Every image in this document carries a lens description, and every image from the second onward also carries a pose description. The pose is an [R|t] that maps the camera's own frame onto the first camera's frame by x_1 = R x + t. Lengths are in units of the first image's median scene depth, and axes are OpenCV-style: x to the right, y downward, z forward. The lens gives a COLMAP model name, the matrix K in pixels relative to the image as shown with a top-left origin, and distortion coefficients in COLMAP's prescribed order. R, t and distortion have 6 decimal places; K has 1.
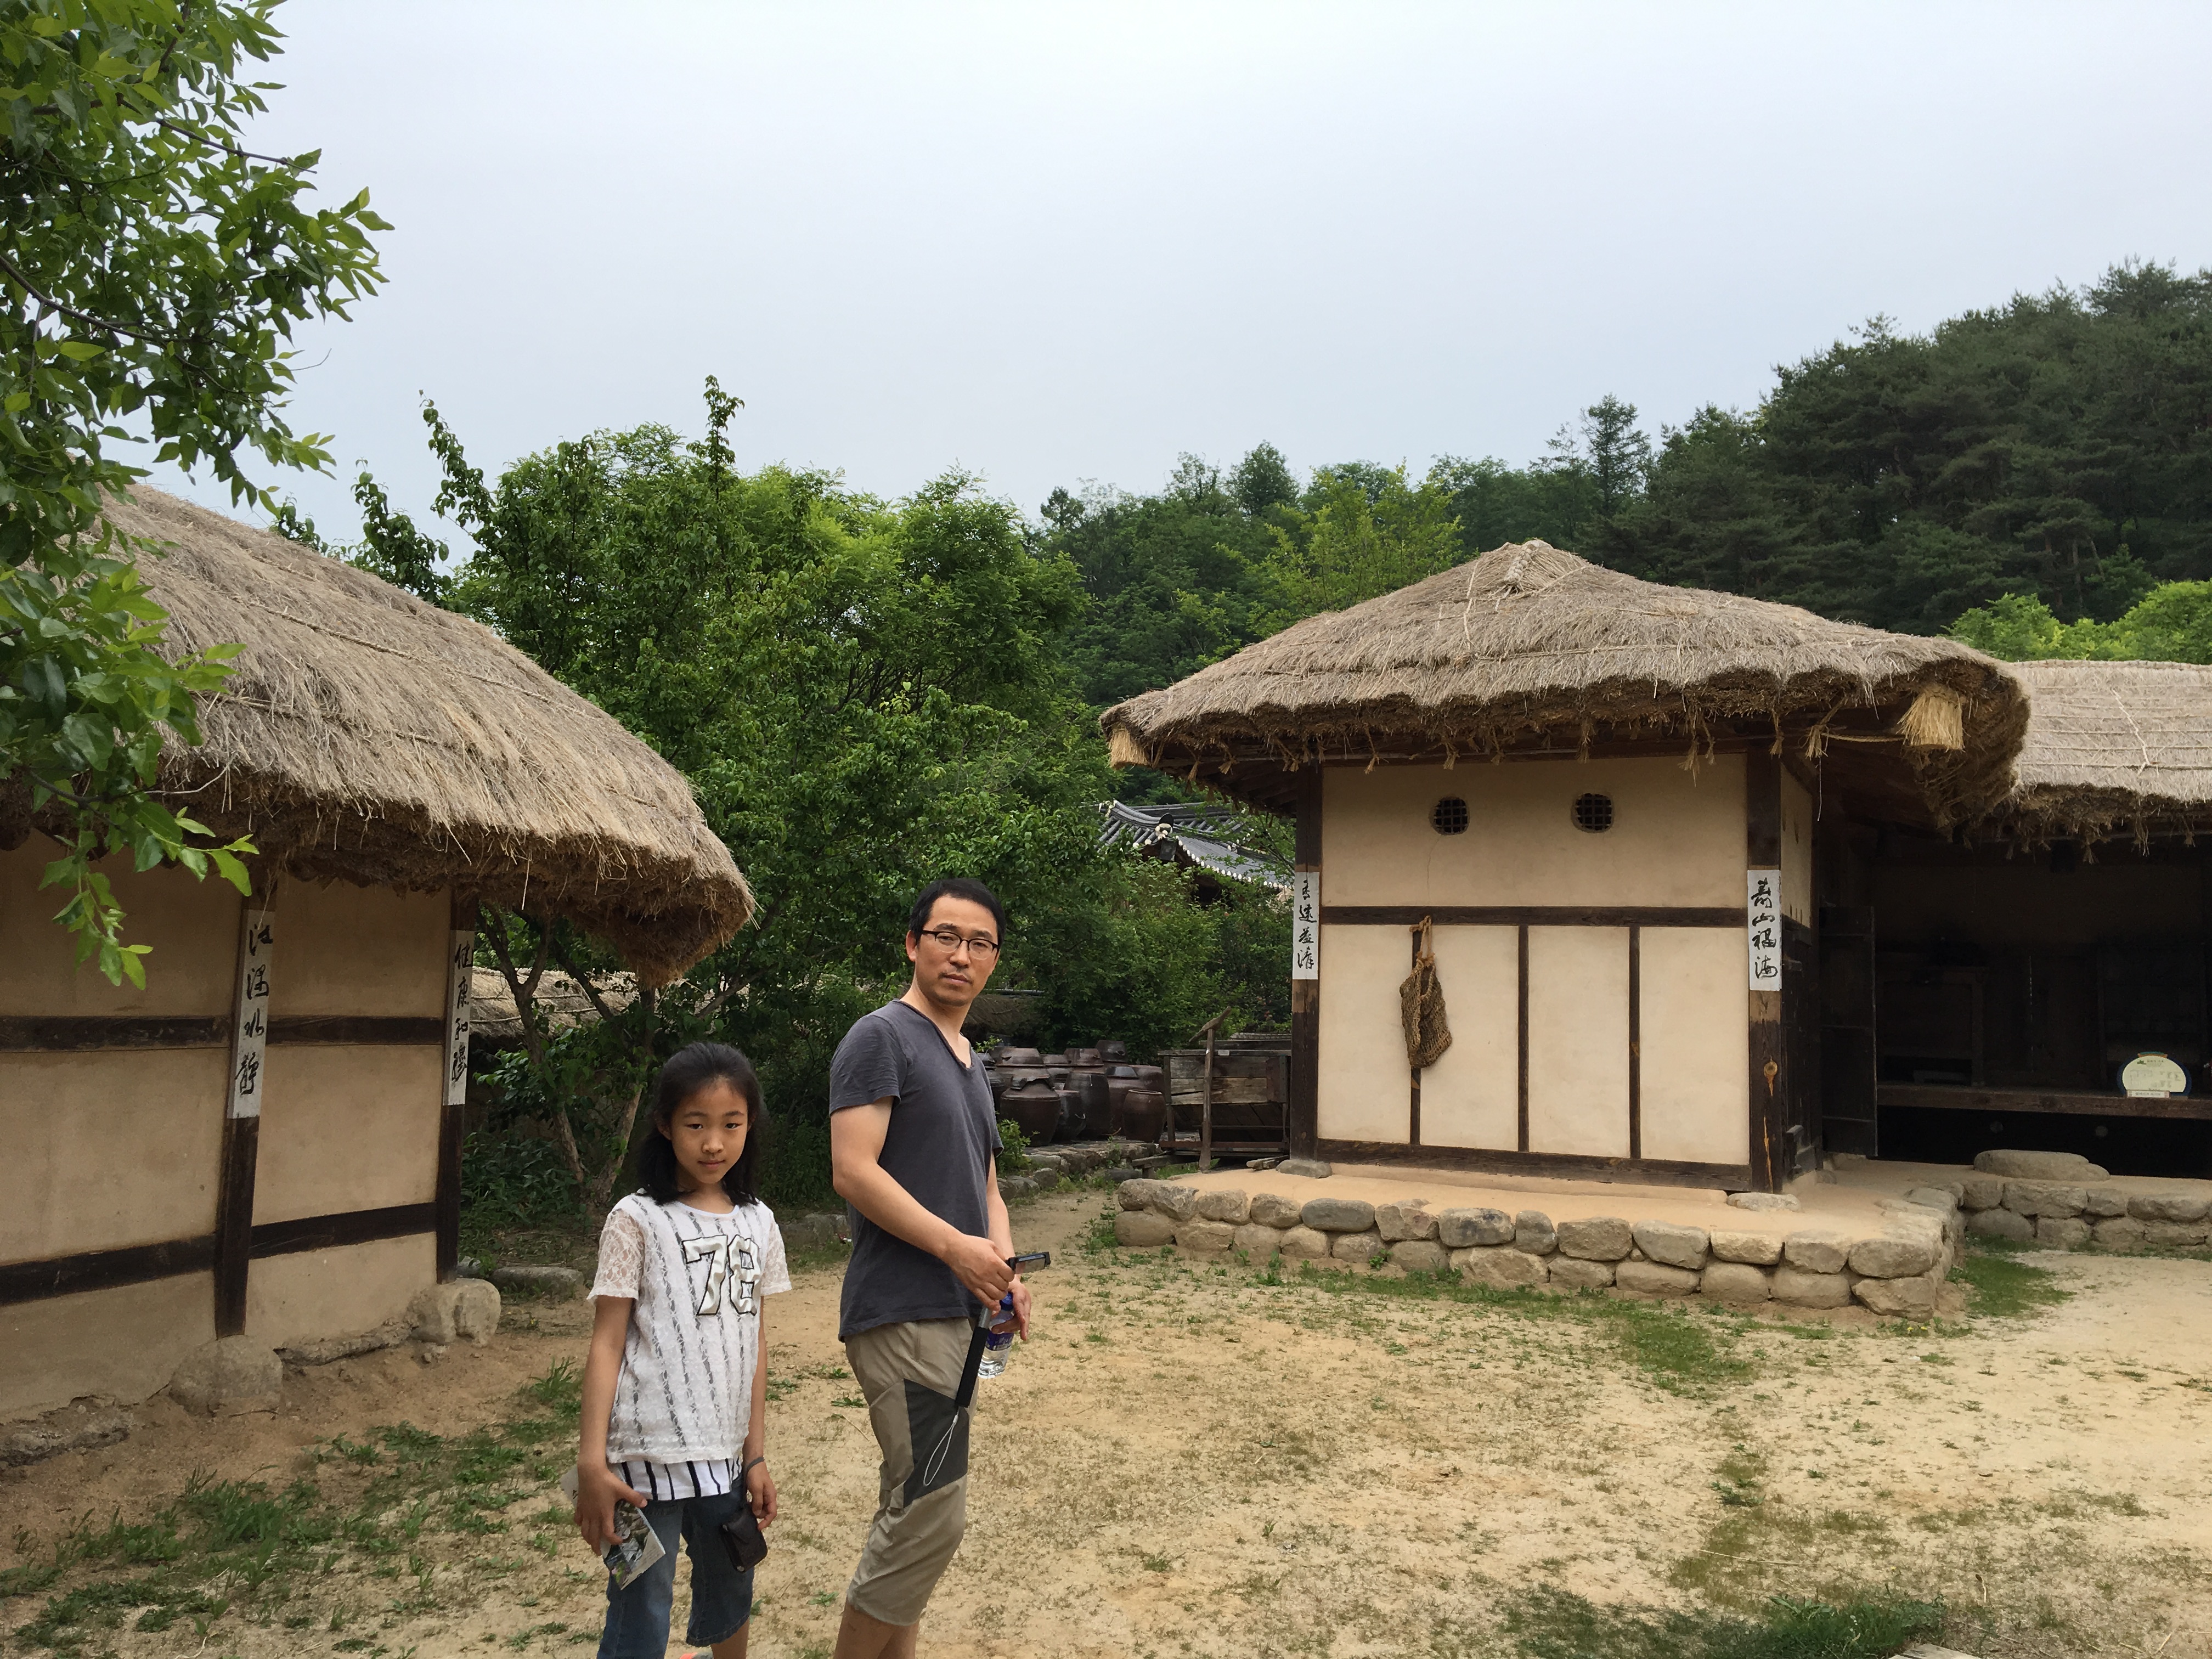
lens RADIAL K [[1863.4, 0, 1106.0], [0, 1863.4, 829.5], [0, 0, 1]] dist [0.080973, -0.167726]
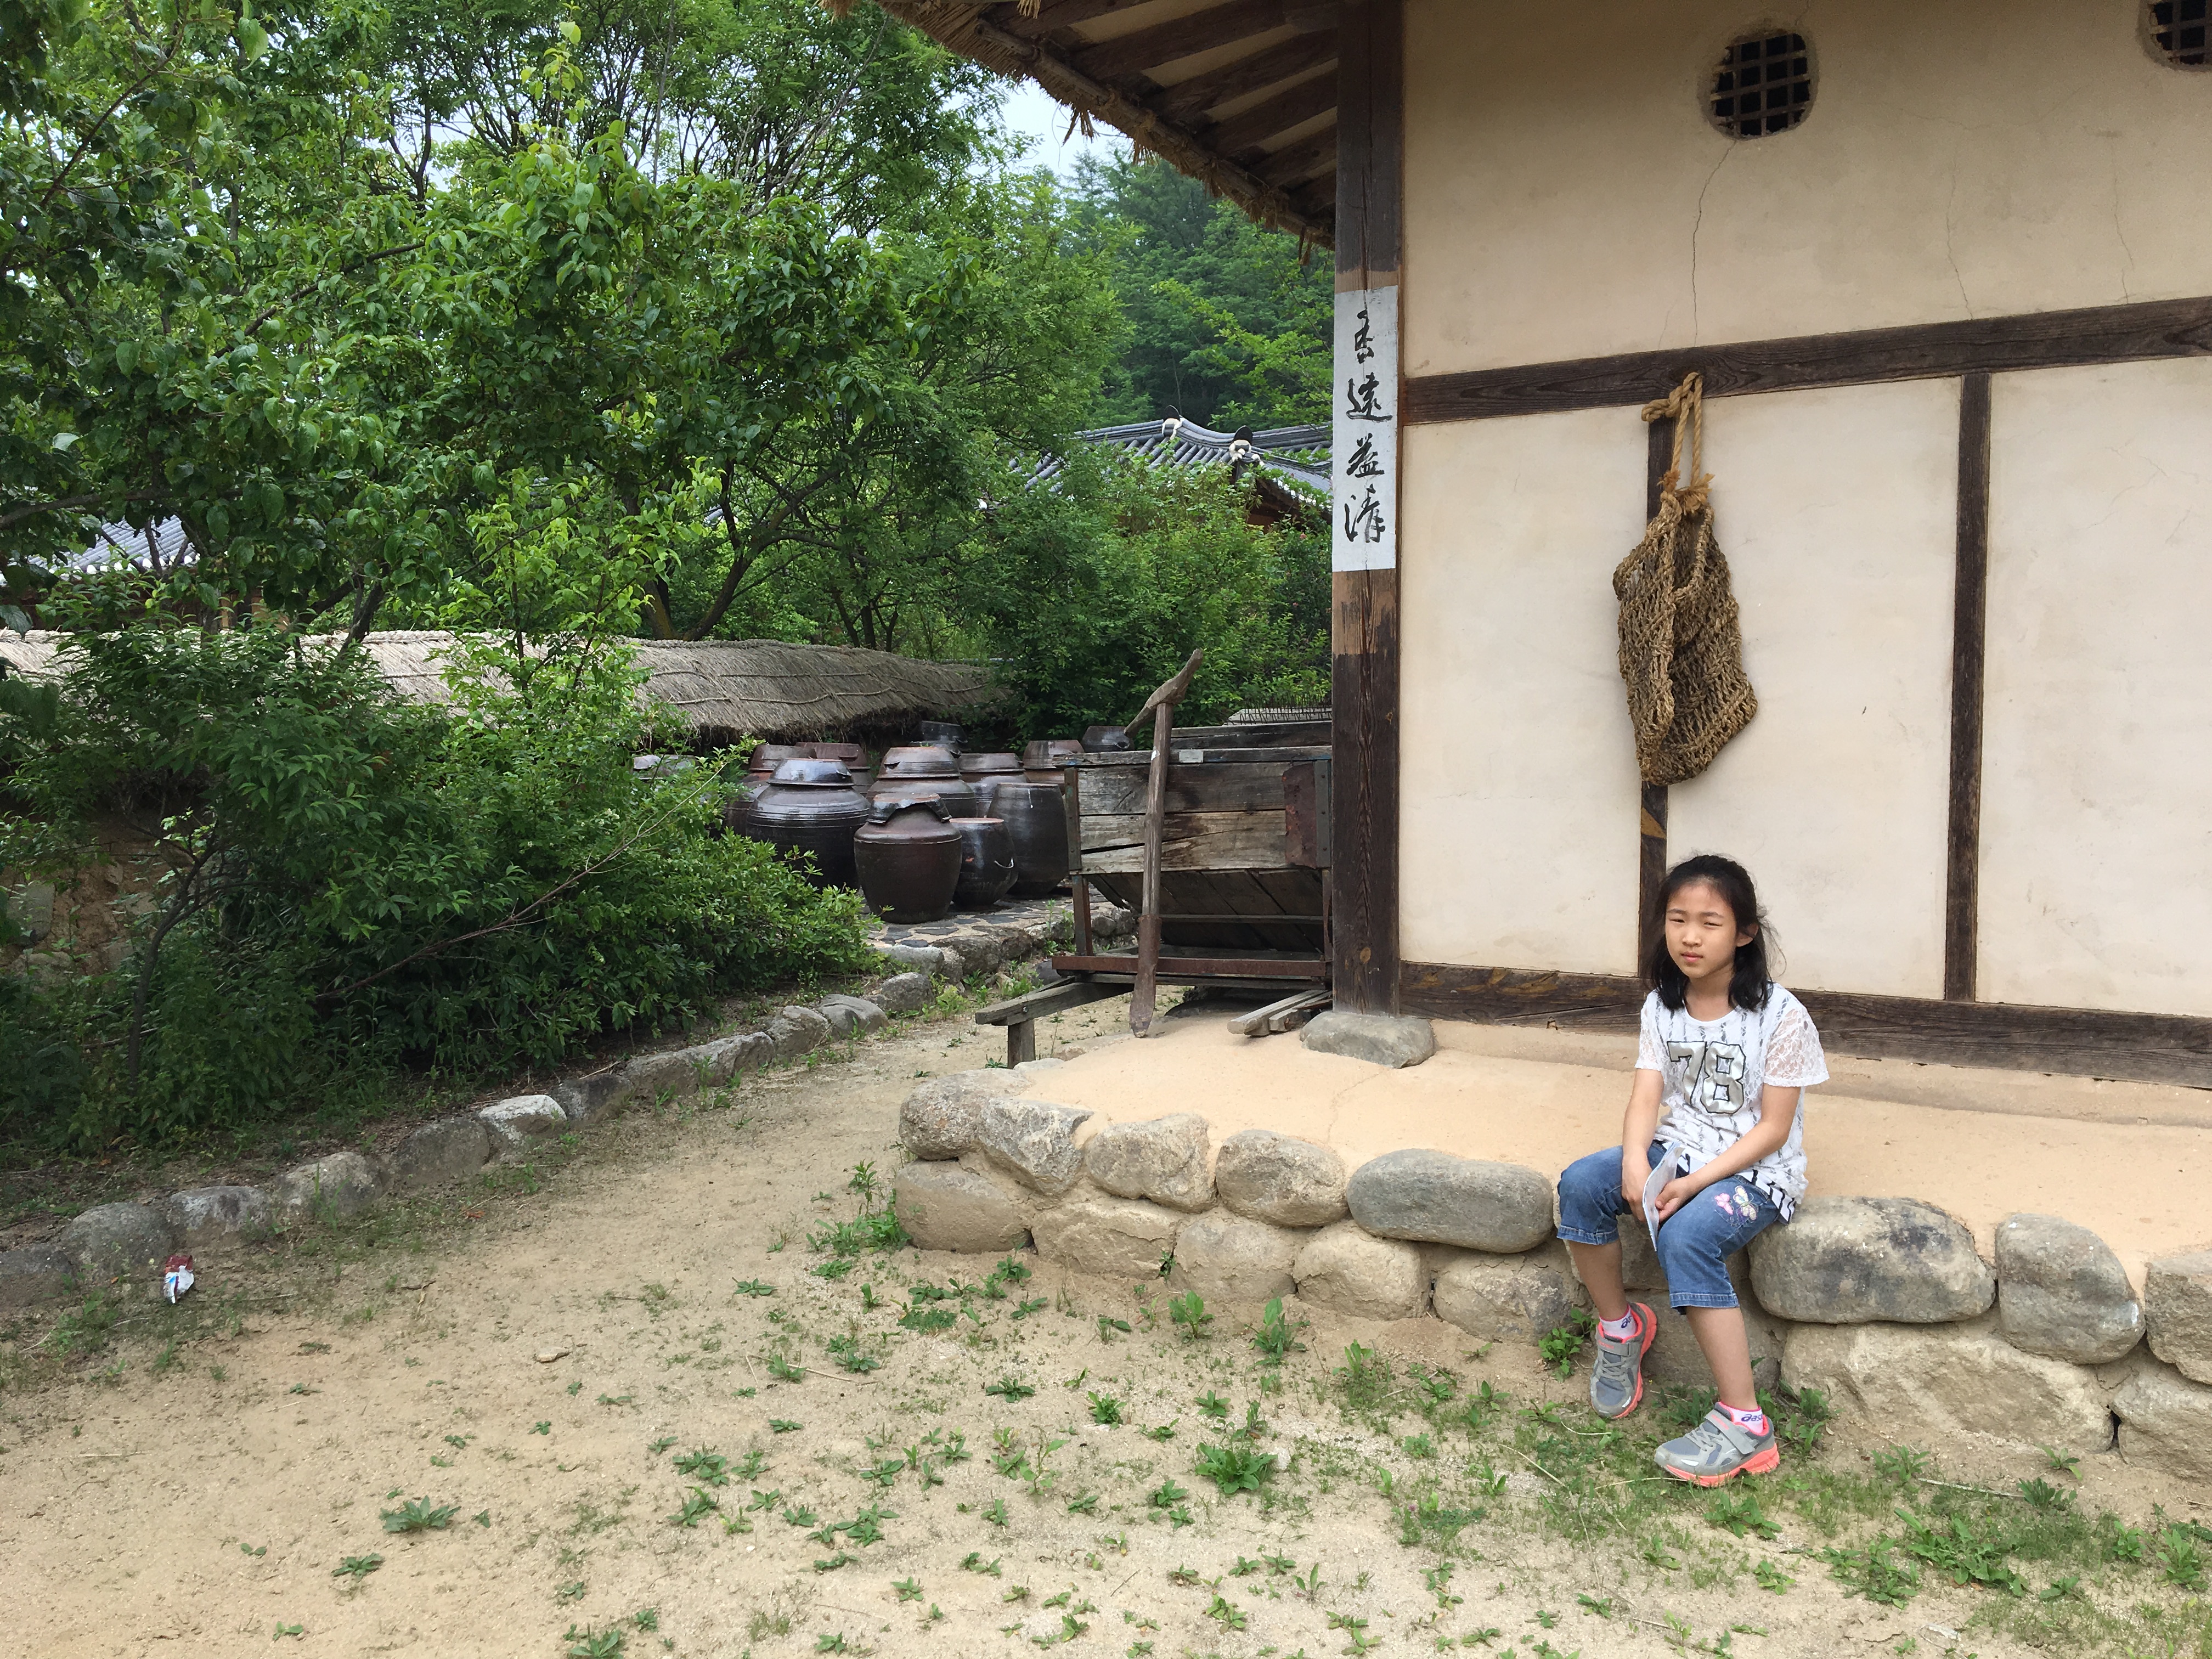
lens RADIAL K [[1822.8, 0, 1106.0], [0, 1822.8, 829.5], [0, 0, 1]] dist [0.033695, -0.008619]
pose [[0.996403, -0.031511, -0.078668, 0.082760], [0.044555, 0.984433, 0.170018, 0.067915], [0.072086, -0.172911, 0.982296, 0.621131]]
